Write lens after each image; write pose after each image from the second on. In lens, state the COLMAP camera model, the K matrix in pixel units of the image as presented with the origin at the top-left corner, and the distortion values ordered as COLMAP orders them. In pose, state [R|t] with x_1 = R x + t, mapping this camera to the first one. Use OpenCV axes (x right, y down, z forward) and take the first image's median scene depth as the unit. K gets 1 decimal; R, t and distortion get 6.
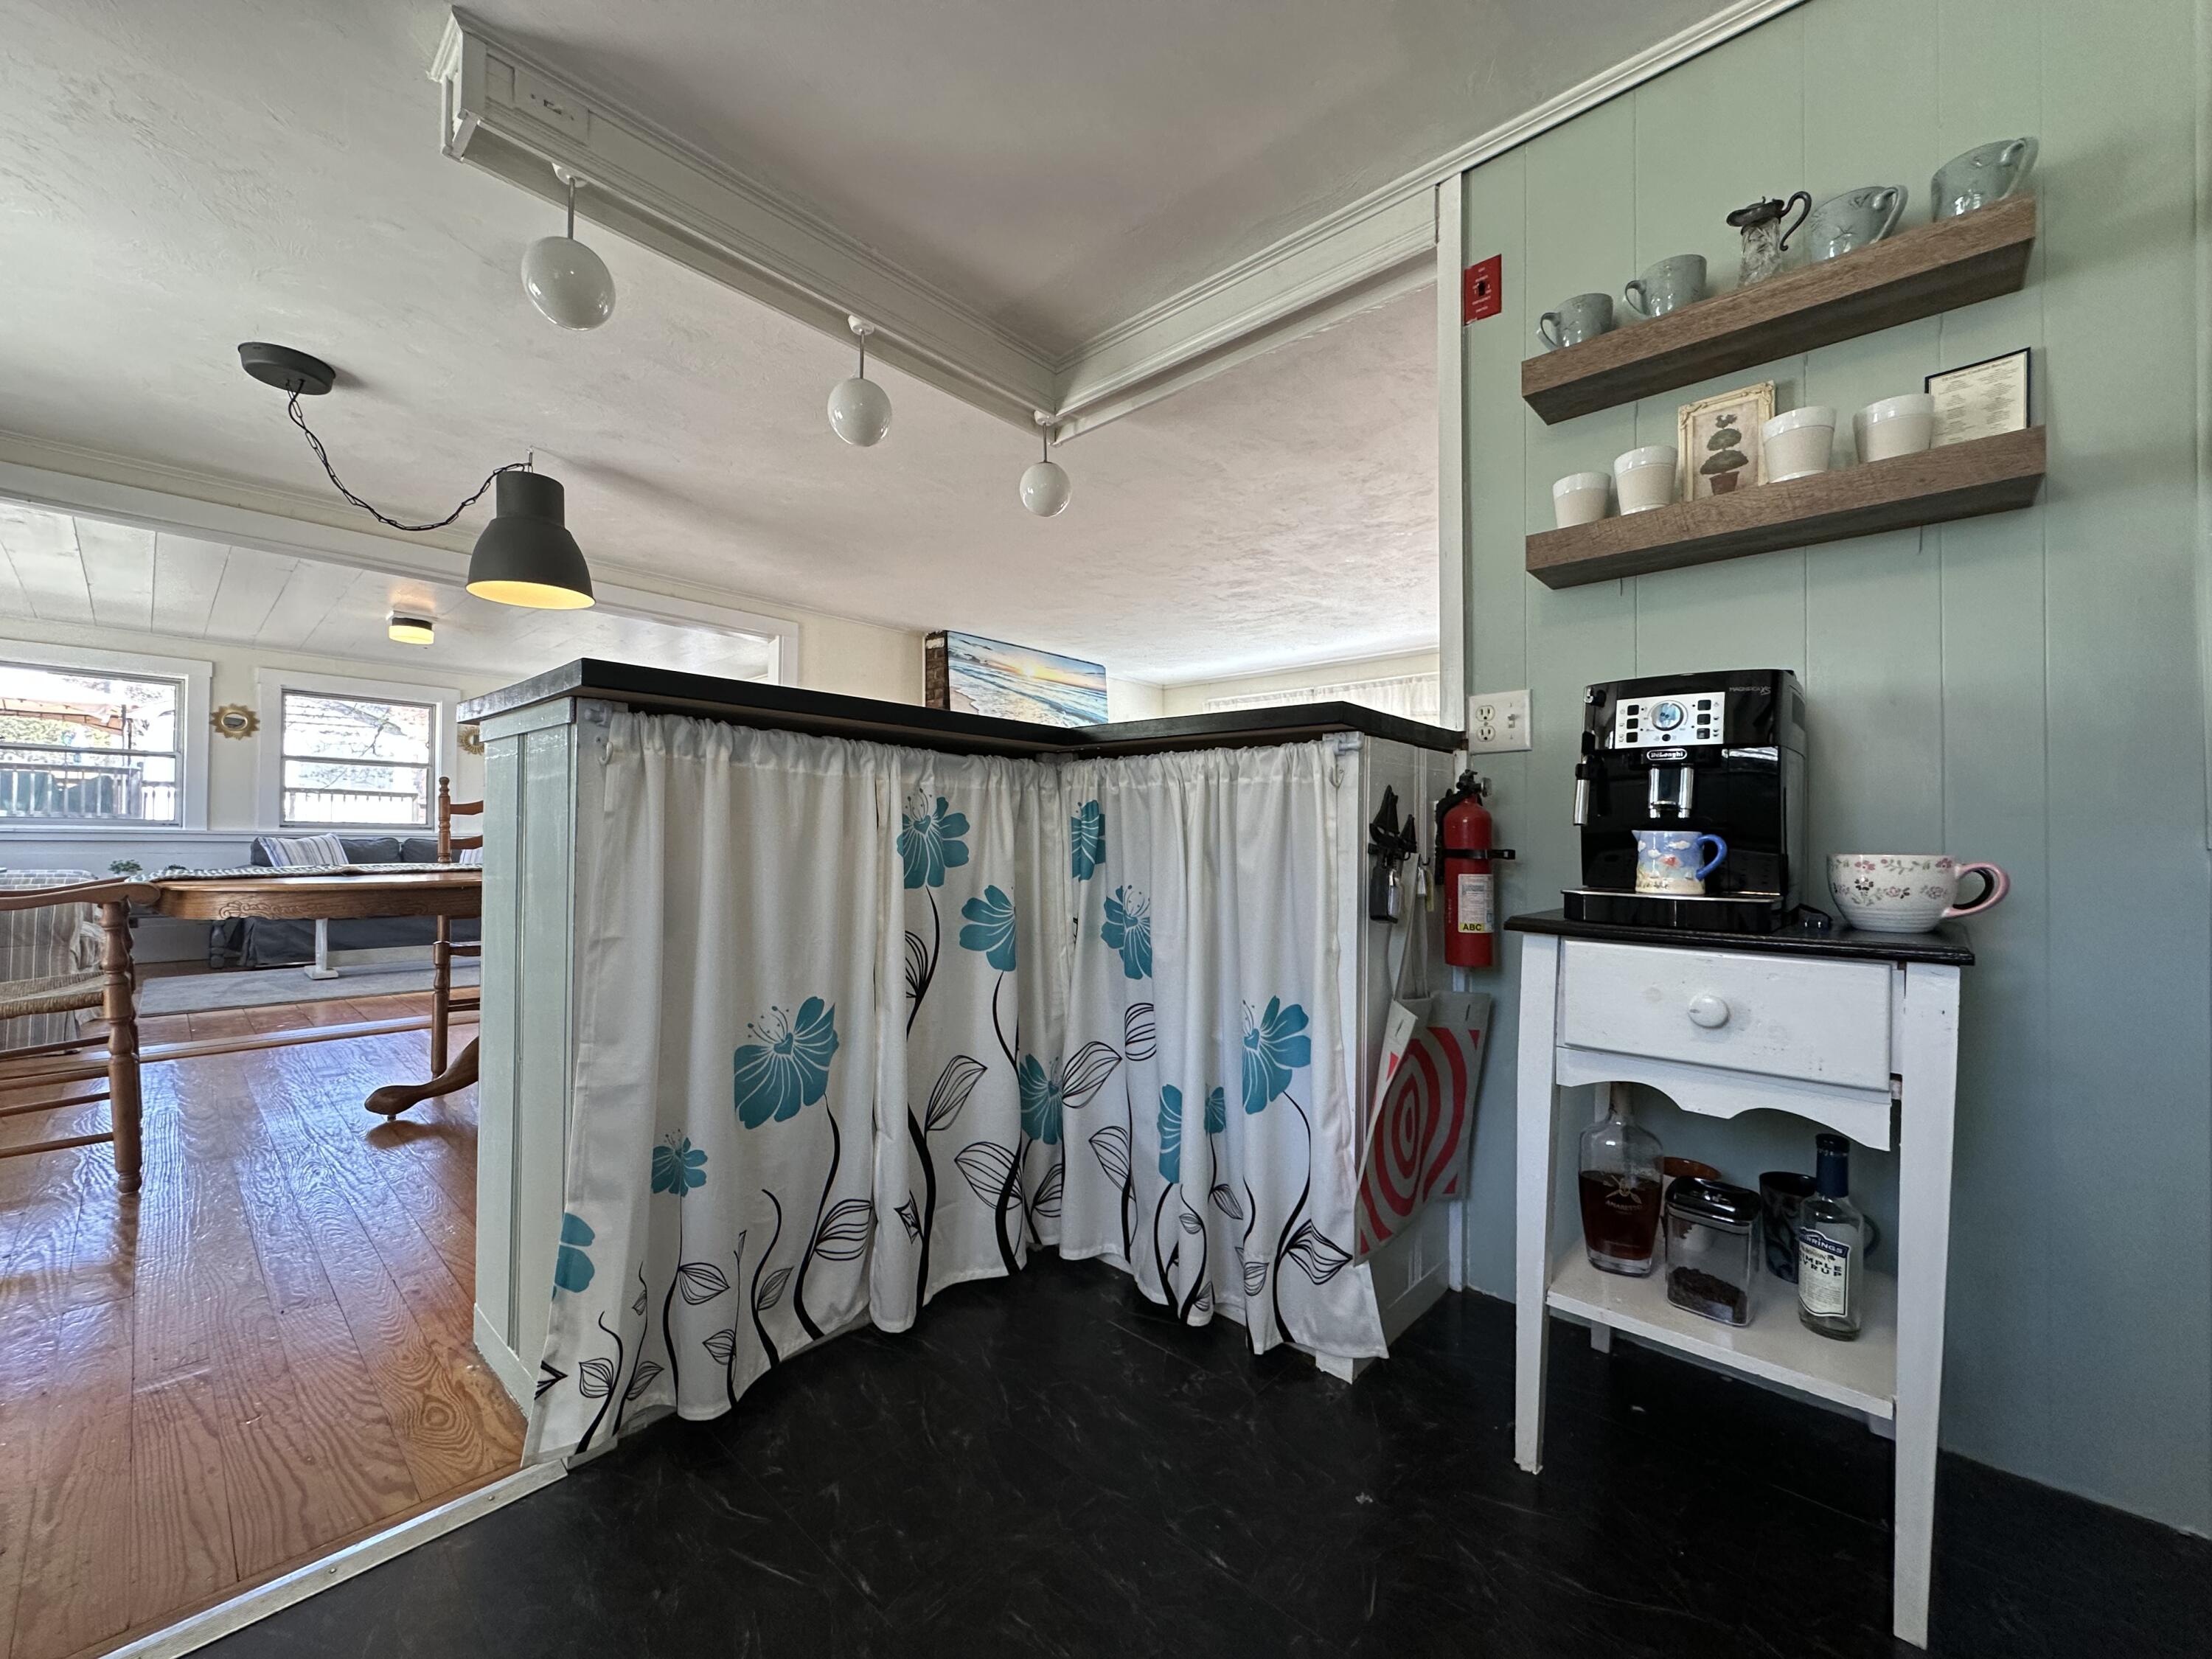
lens RADIAL K [[882.0, 0, 1106.4], [0, 882.0, 846.7], [0, 0, 1]] dist [-0.004823, 0.000924]
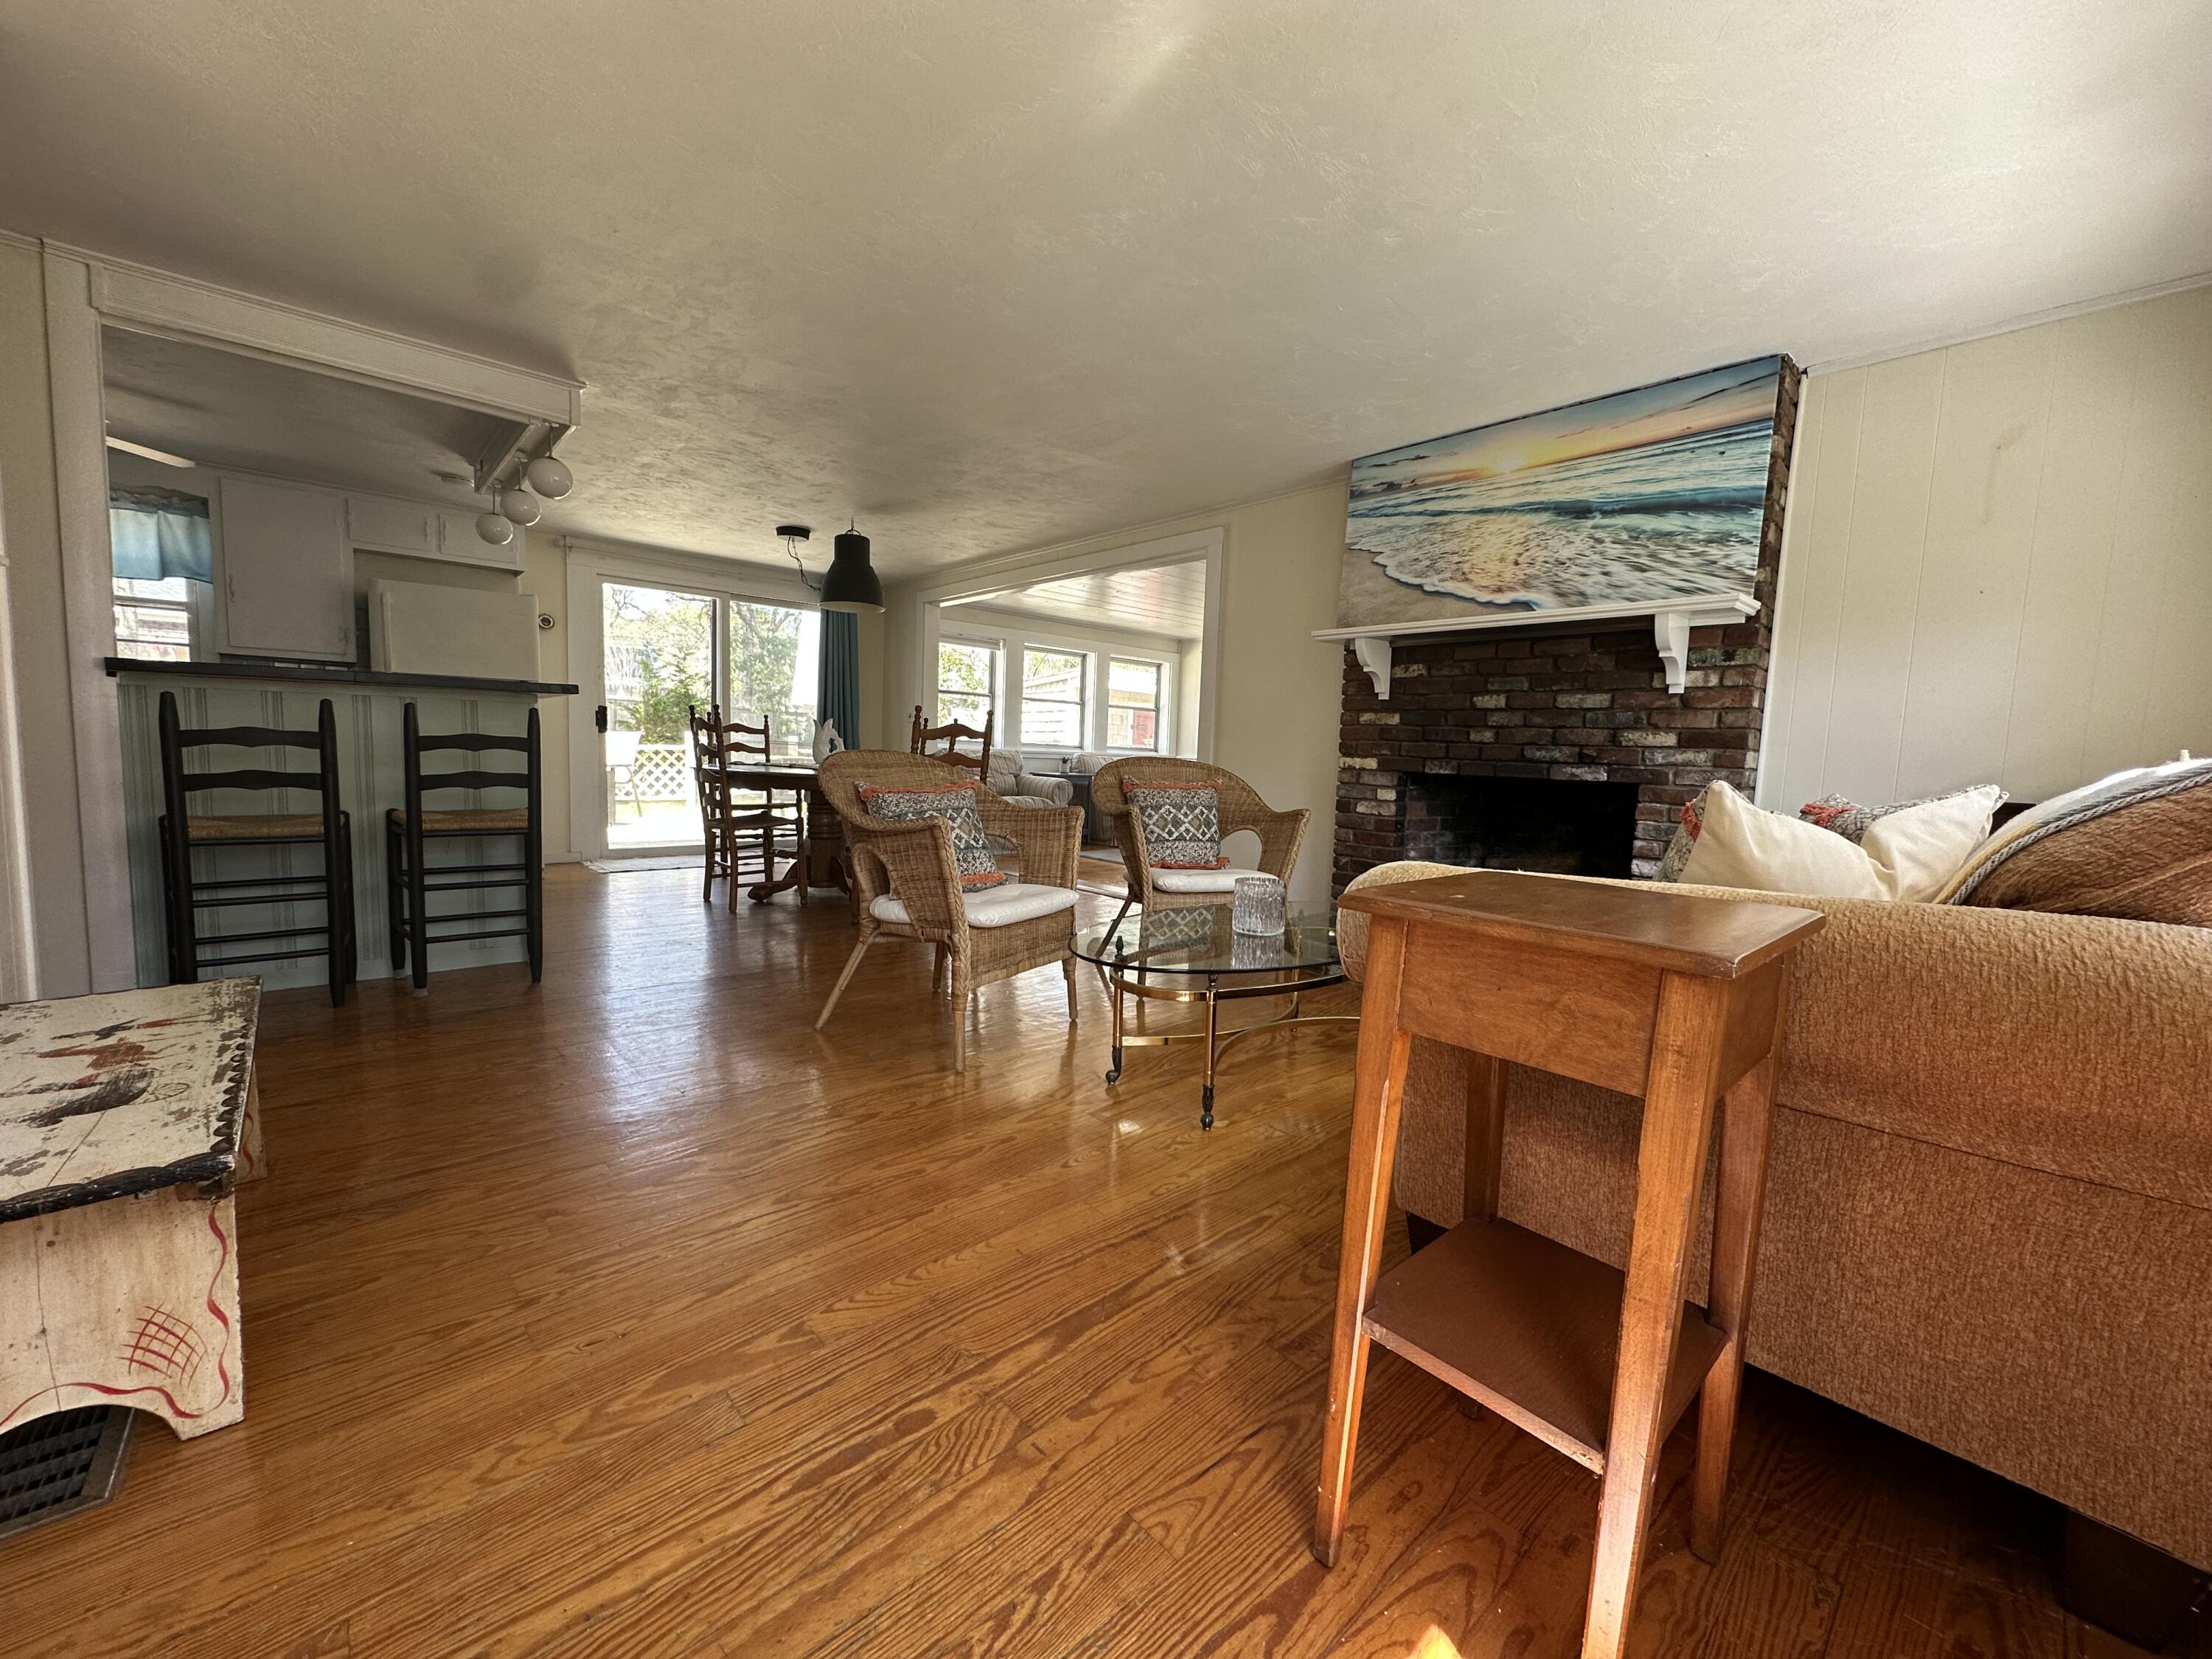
lens RADIAL K [[882.0, 0, 1100.0], [0, 882.0, 830.2], [0, 0, 1]] dist [-0.004823, 0.000924]
pose [[-0.094730, 0.076570, -0.992554, 0.523131], [-0.034356, 0.996192, 0.080130, -0.009000], [0.994910, 0.041691, -0.091739, 0.861450]]
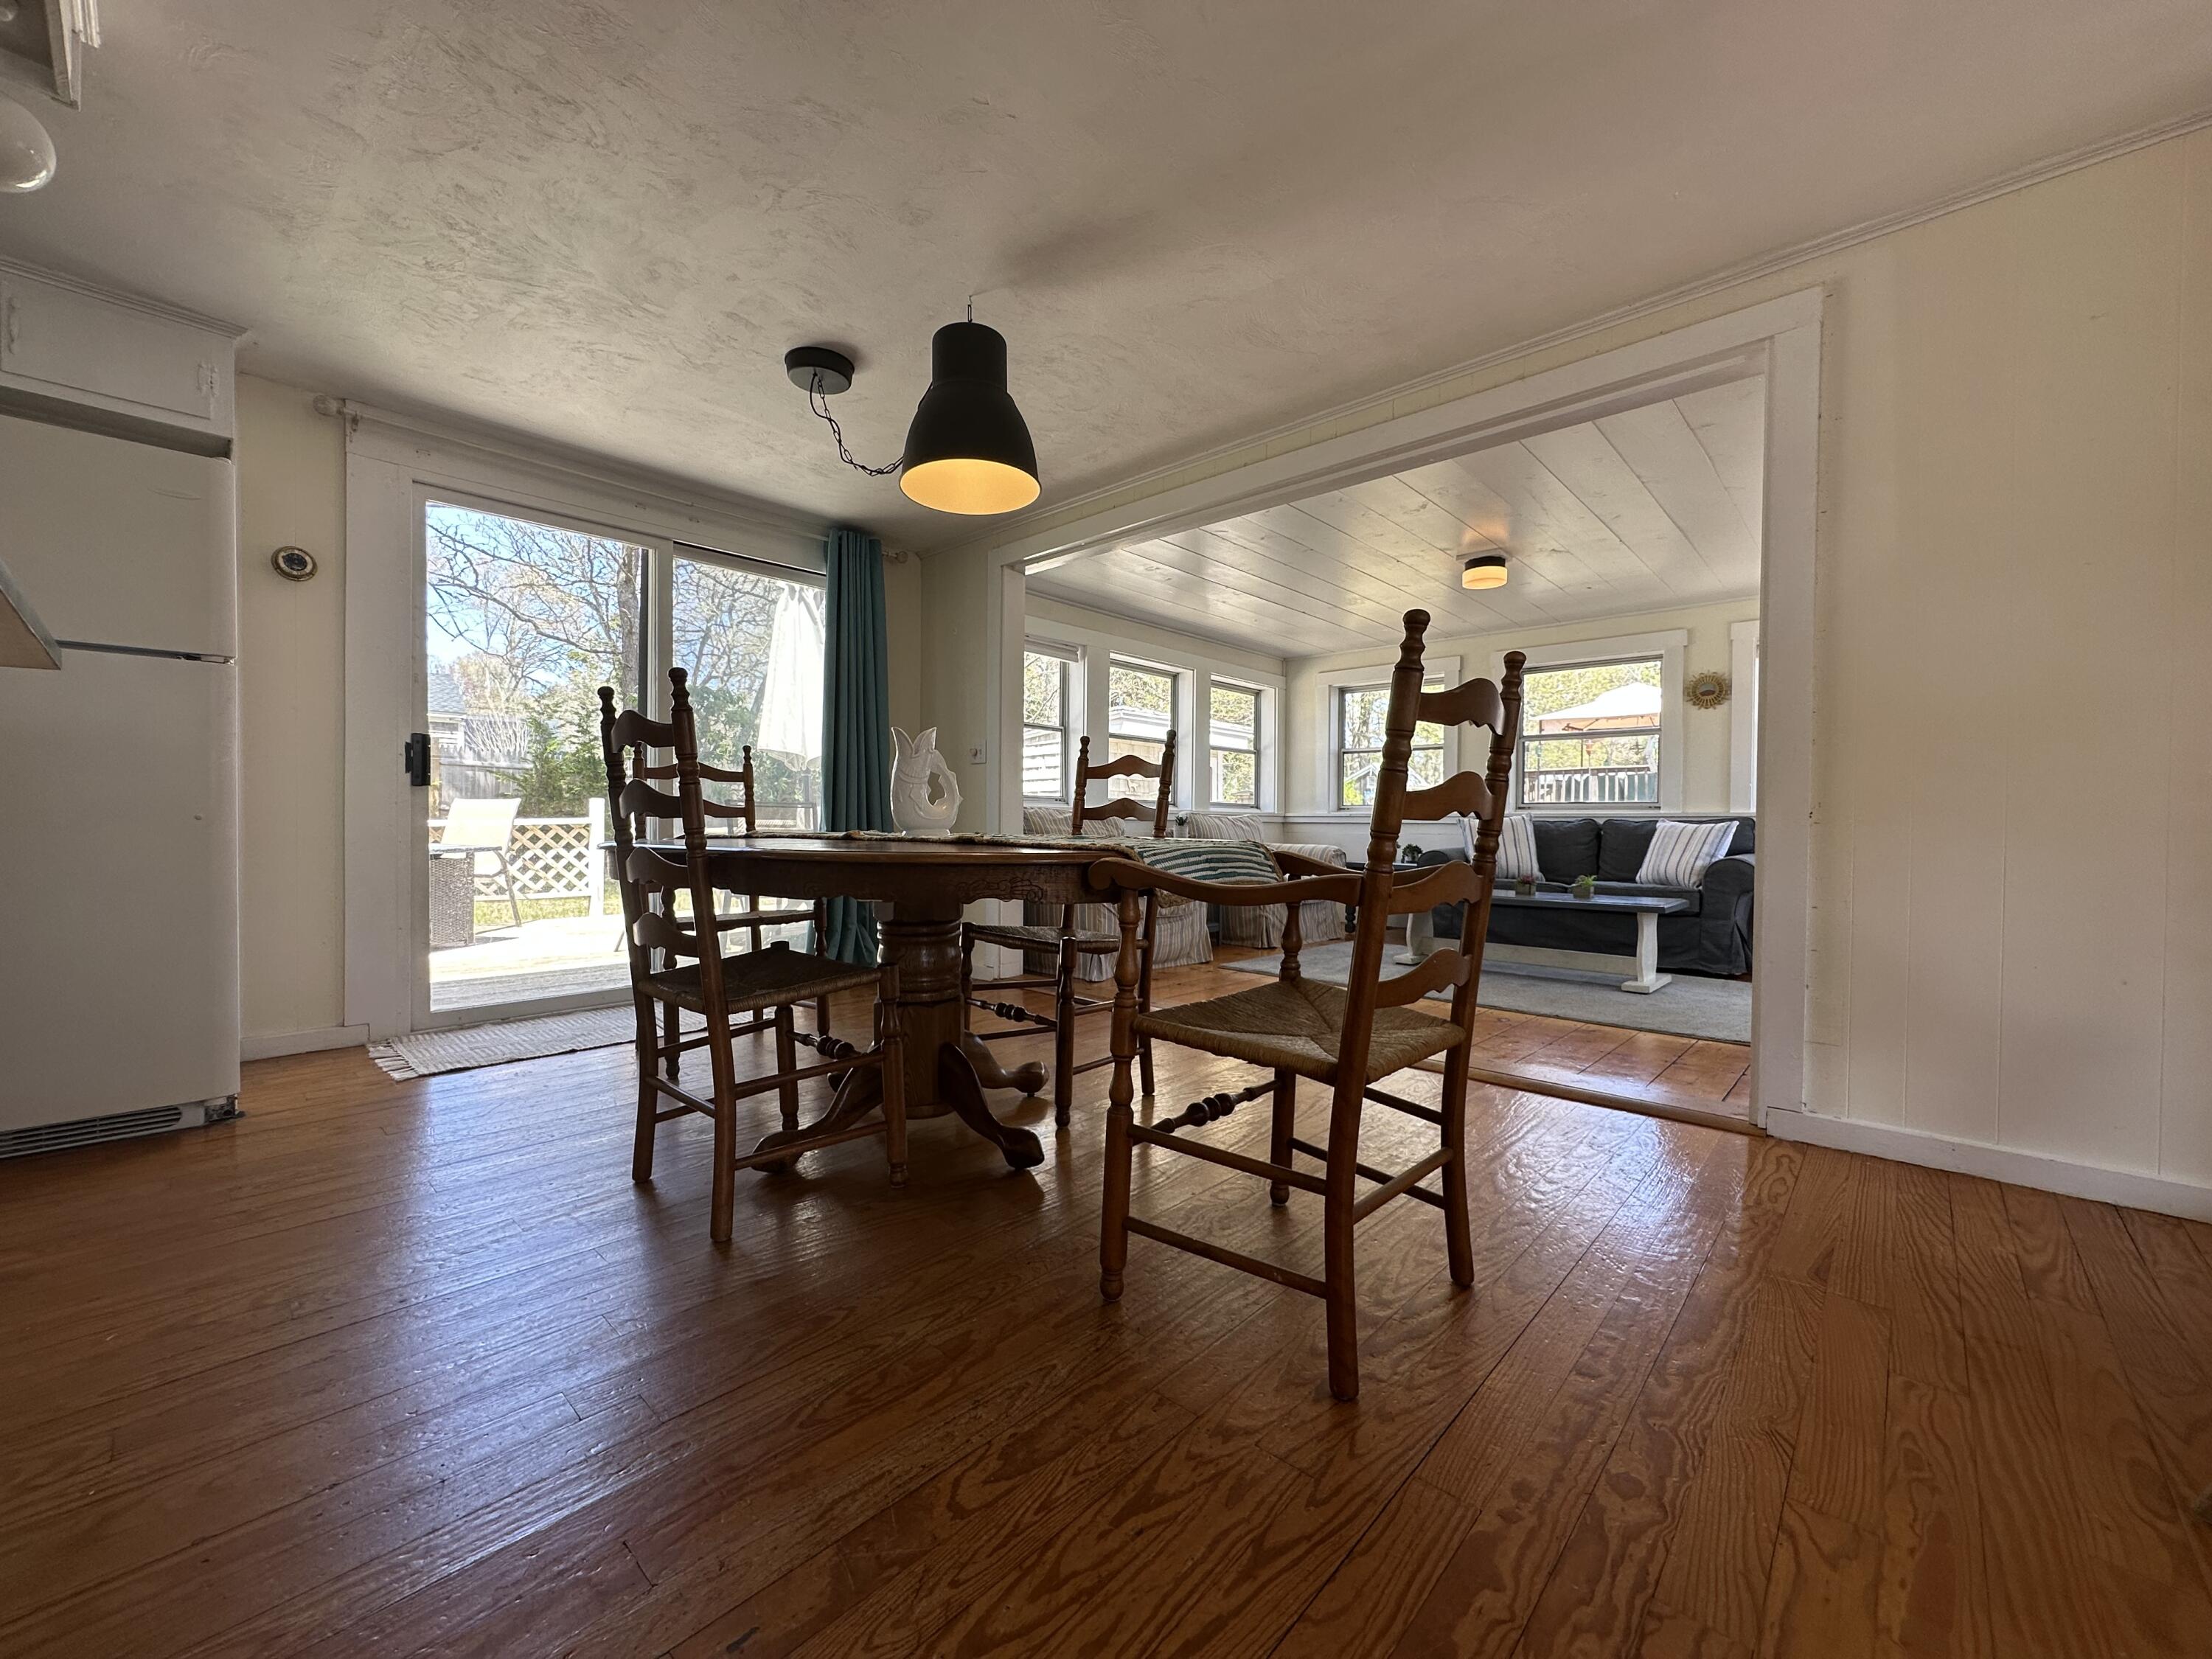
lens RADIAL K [[882.0, 0, 1104.2], [0, 882.0, 831.4], [0, 0, 1]] dist [-0.004823, 0.000924]
pose [[-0.004188, 0.001682, -0.999990, 0.059906], [-0.005058, 0.999986, 0.001703, 0.004593], [0.999978, 0.005066, -0.004180, 0.588092]]
